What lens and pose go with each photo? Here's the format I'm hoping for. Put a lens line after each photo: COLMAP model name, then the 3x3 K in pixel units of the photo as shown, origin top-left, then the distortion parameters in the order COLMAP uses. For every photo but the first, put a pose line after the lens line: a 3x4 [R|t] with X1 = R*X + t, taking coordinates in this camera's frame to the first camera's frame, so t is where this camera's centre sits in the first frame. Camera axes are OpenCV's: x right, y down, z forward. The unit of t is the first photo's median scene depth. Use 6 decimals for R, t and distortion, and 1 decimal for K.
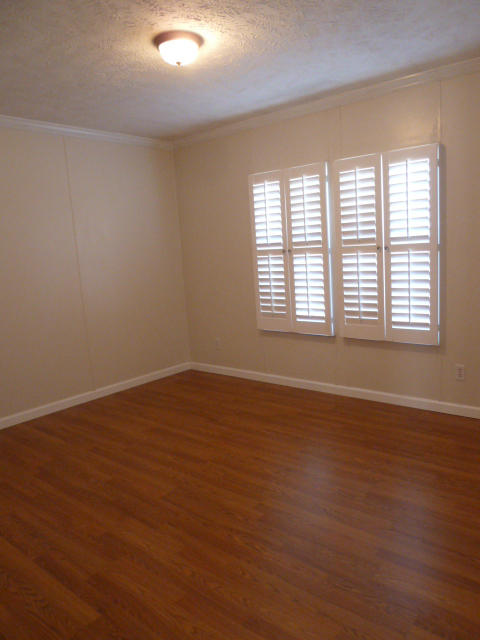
lens RADIAL K [[477.3, 0, 240.8], [0, 477.3, 317.0], [0, 0, 1]] dist [-0.027419, 0.006556]
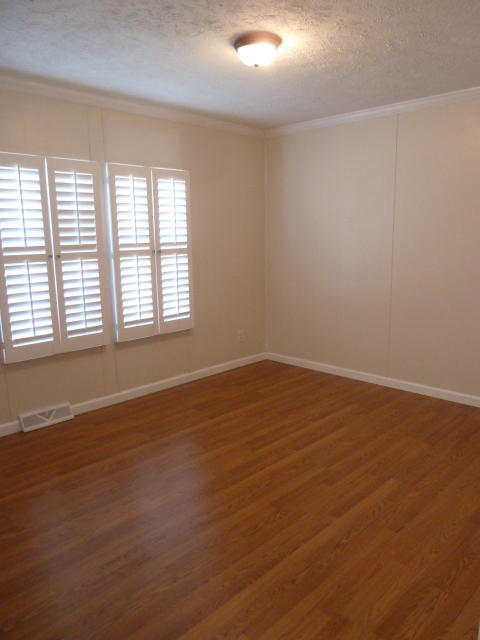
lens RADIAL K [[506.9, 0, 241.2], [0, 506.9, 324.8], [0, 0, 1]] dist [0.006637, -0.002121]
pose [[0.070863, -0.116672, 0.990639, -0.763412], [0.175525, 0.979097, 0.102757, -0.054462], [-0.981921, 0.166600, 0.089860, 0.614960]]
